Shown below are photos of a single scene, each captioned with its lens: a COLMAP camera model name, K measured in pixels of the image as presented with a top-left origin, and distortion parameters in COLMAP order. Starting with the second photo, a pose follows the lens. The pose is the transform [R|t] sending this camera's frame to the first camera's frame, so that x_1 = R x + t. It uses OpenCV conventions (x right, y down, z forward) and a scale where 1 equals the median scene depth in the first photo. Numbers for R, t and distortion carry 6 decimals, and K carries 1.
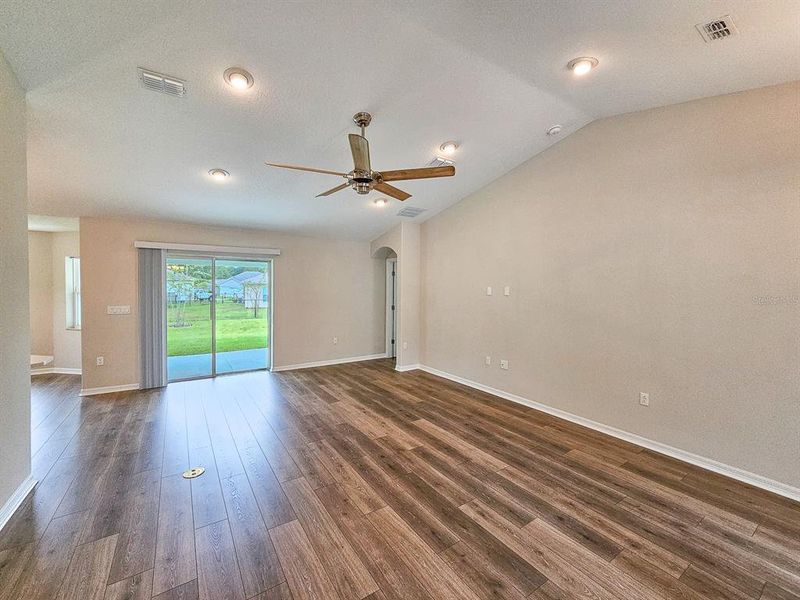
lens RADIAL K [[333.9, 0, 406.1], [0, 333.9, 286.6], [0, 0, 1]] dist [0.002101, 0.000008]
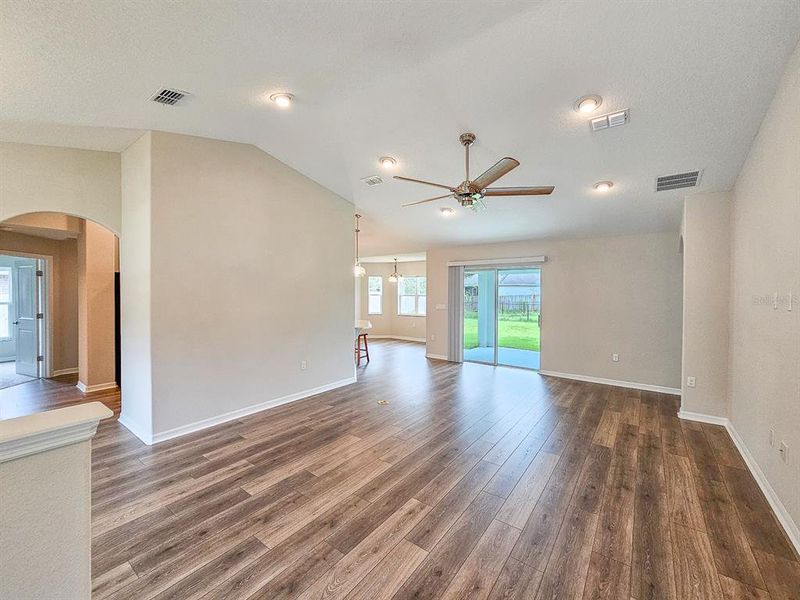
lens RADIAL K [[333.9, 0, 392.9], [0, 333.9, 297.9], [0, 0, 1]] dist [0.002101, 0.000008]
pose [[0.316315, 0.014737, -0.948540, 0.632303], [-0.001655, 0.999886, 0.014983, 0.003176], [0.948653, -0.003170, 0.316304, 0.336294]]
